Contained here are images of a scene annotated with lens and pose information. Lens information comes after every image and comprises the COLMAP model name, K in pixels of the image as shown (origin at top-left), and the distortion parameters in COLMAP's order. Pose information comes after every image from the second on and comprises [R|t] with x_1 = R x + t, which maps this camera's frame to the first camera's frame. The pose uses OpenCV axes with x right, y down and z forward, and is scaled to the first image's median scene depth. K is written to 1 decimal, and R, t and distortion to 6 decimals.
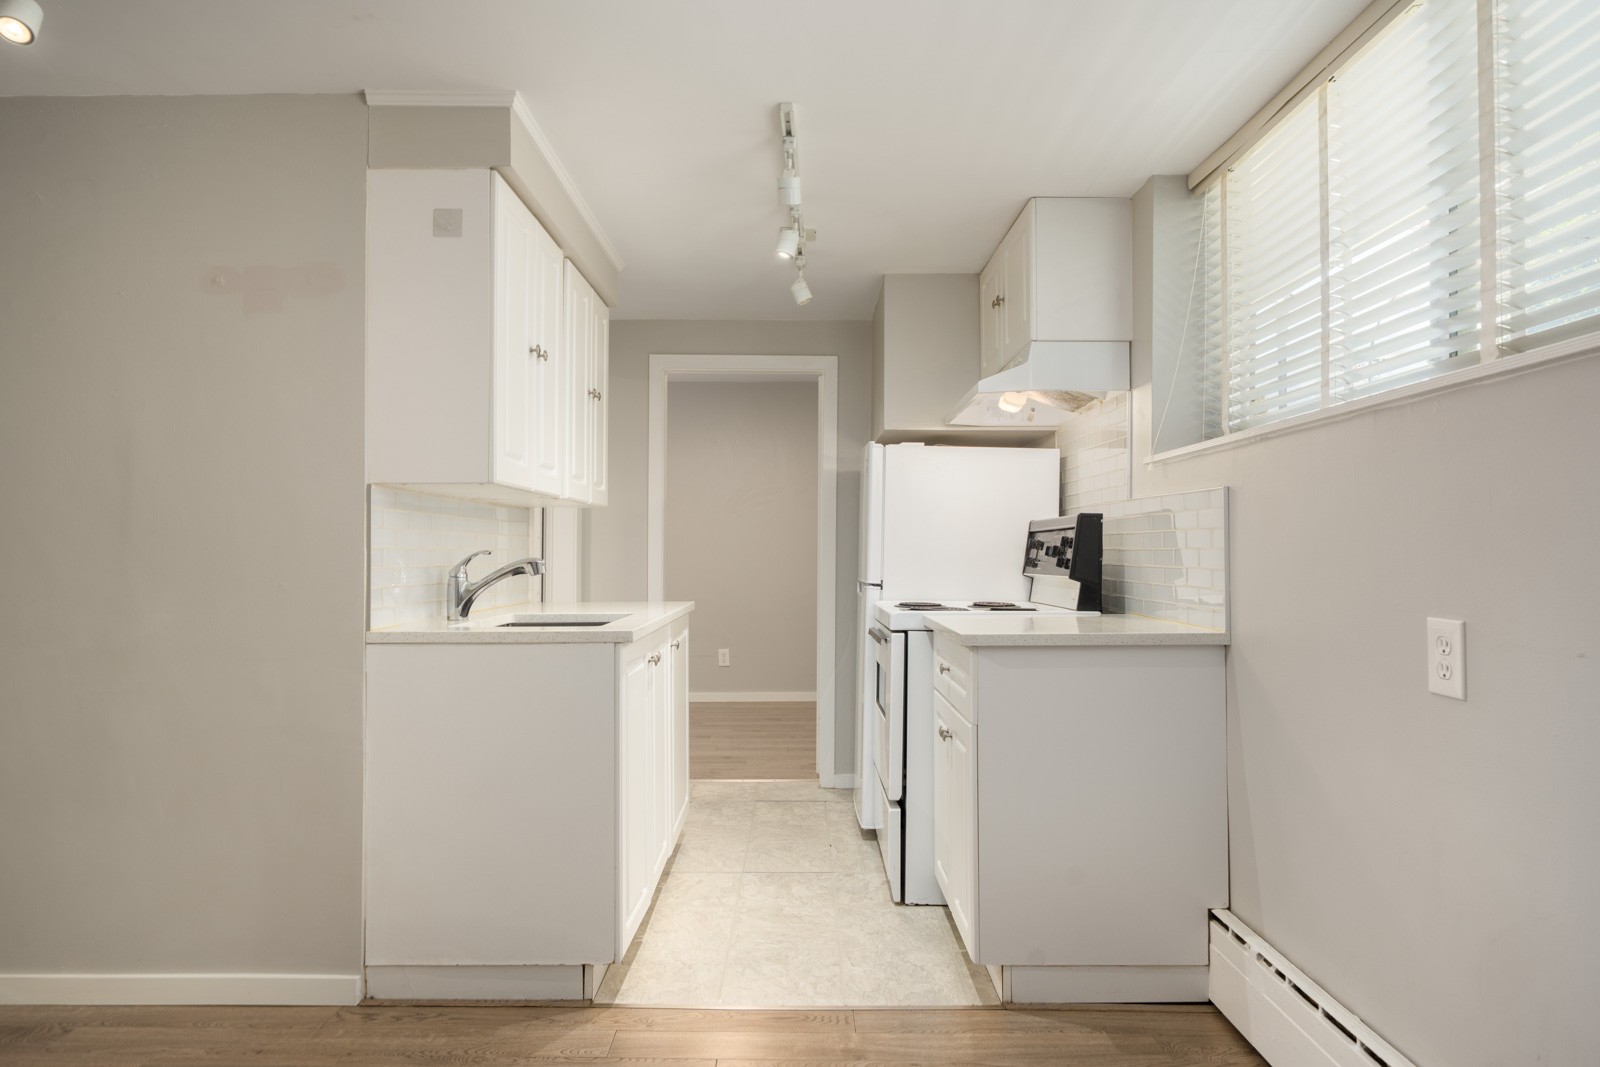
lens RADIAL K [[919.7, 0, 802.7], [0, 919.7, 532.7], [0, 0, 1]] dist [-0.000853, 0.001104]
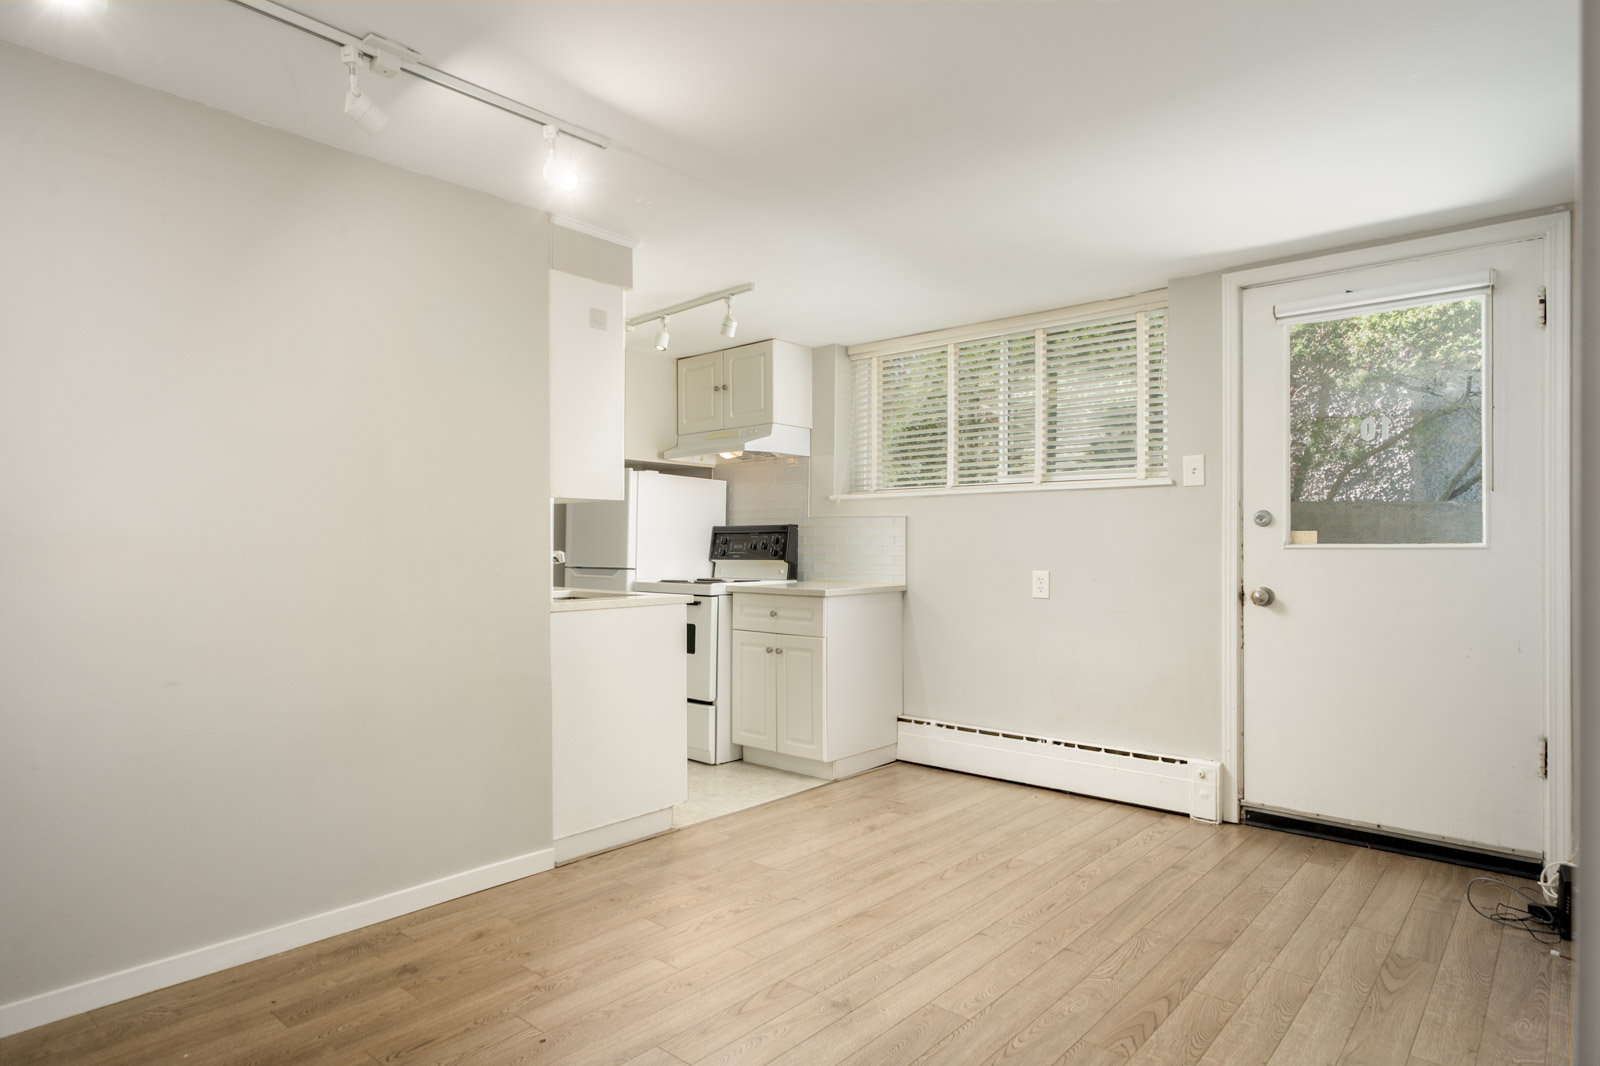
lens RADIAL K [[905.0, 0, 804.7], [0, 905.0, 531.6], [0, 0, 1]] dist [0.000671, 0.001803]
pose [[0.651032, 0.013708, 0.758927, -1.265018], [-0.020238, 0.999795, -0.000698, -0.008058], [-0.758781, -0.014904, 0.651176, -0.182055]]
